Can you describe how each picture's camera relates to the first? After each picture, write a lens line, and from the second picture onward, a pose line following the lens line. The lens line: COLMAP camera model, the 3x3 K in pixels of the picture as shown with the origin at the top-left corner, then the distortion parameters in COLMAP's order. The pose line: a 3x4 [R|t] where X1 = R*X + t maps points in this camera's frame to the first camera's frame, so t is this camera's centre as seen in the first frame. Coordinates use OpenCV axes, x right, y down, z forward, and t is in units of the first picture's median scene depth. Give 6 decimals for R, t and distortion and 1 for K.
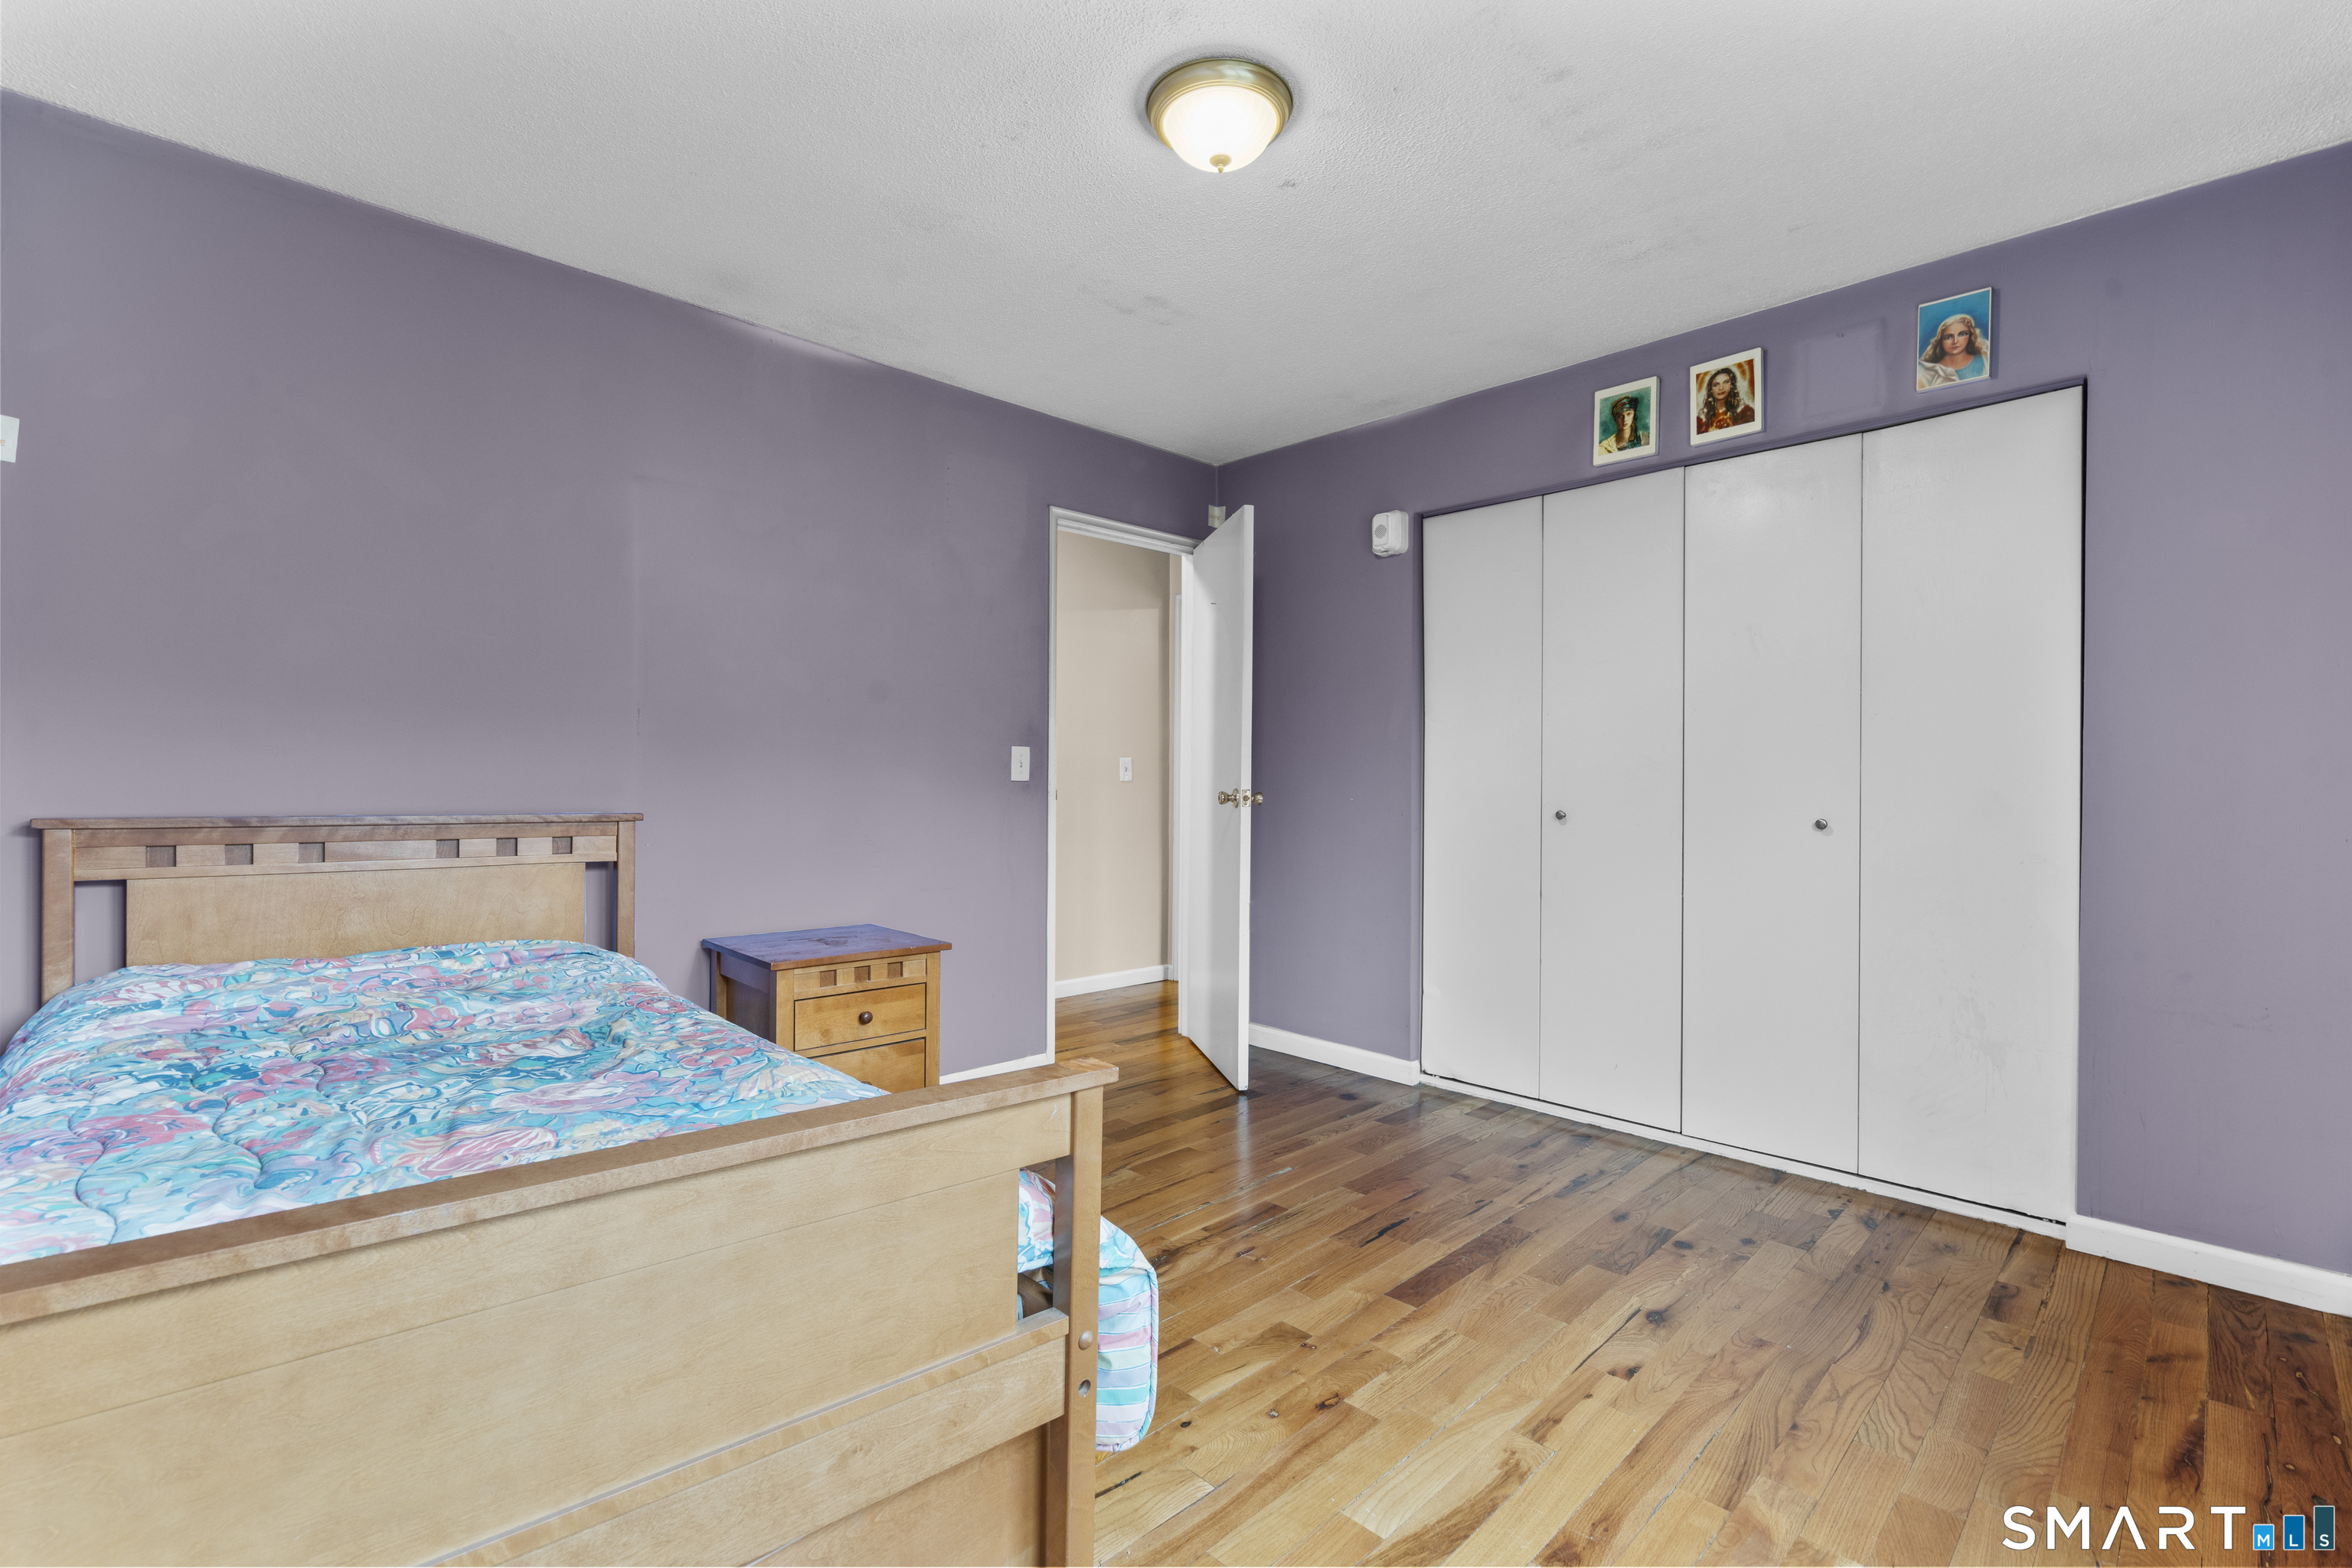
lens RADIAL K [[1062.1, 0, 1173.6], [0, 1062.1, 779.4], [0, 0, 1]] dist [-0.007975, 0.003307]
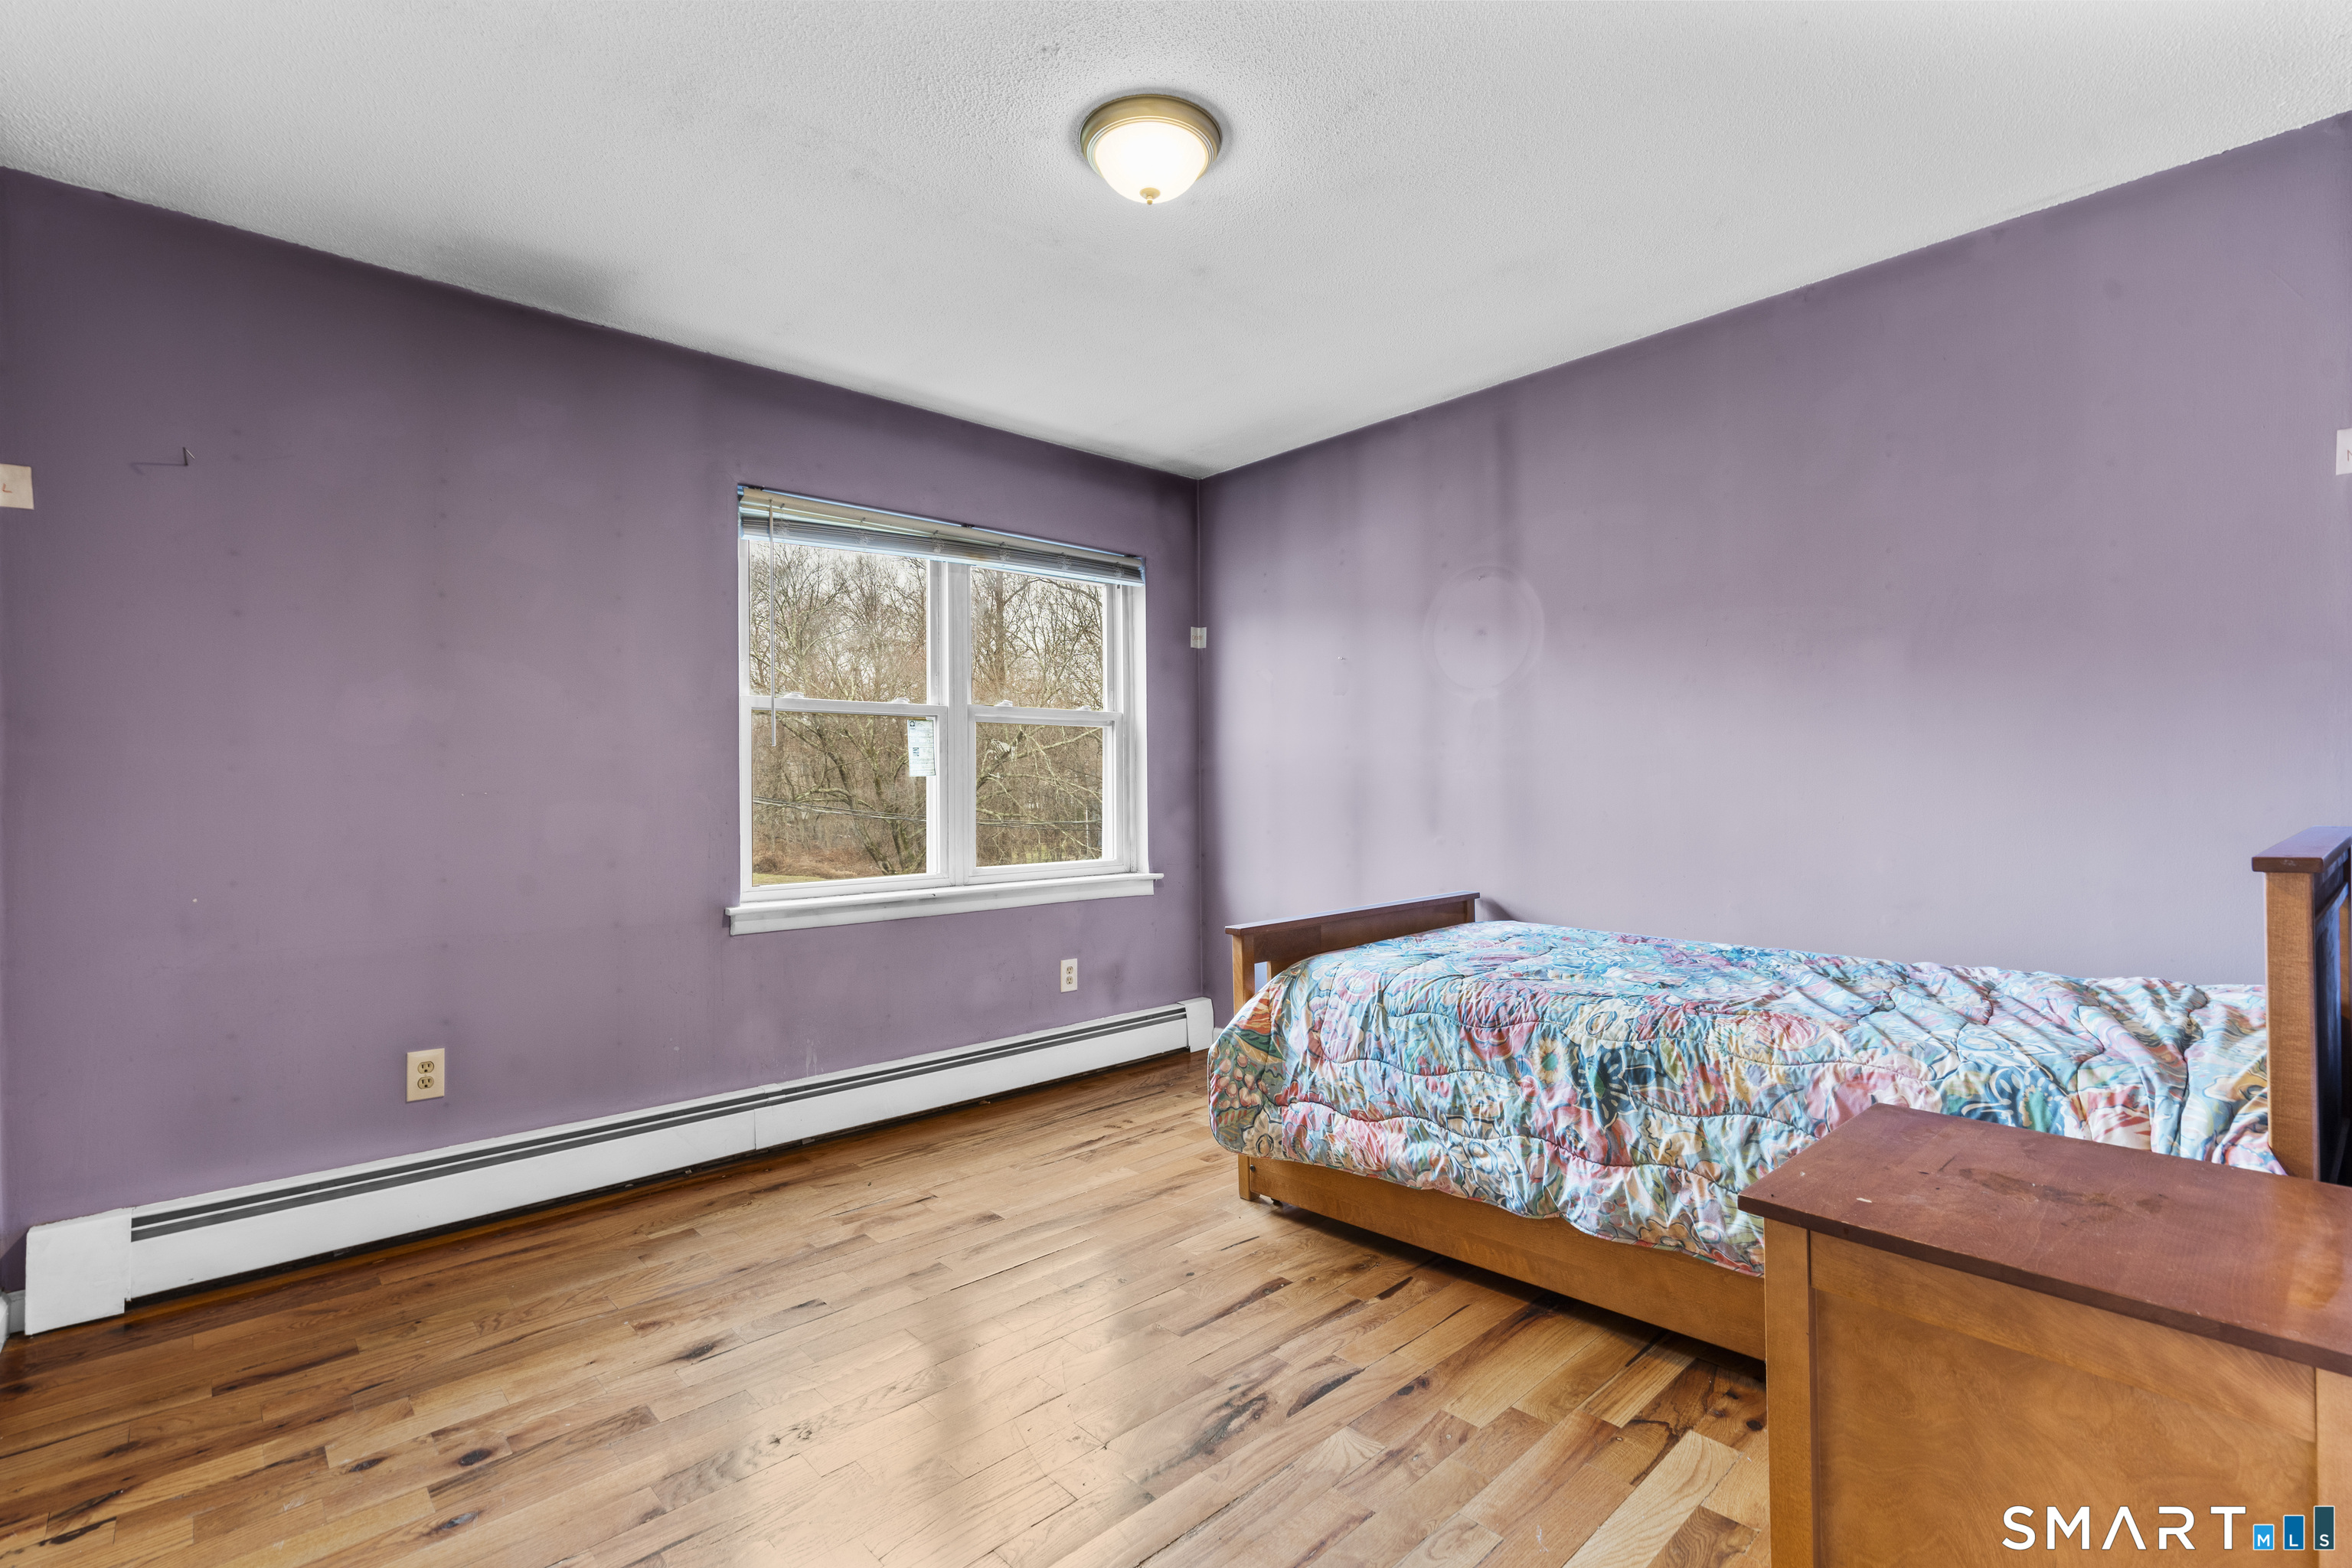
lens RADIAL K [[1062.1, 0, 1178.4], [0, 1062.1, 780.8], [0, 0, 1]] dist [-0.007975, 0.003307]
pose [[-0.999240, 0.005680, 0.038575, -0.019235], [0.005677, 0.999984, -0.000196, -0.009339], [-0.038575, 0.000023, -0.999256, 1.725396]]
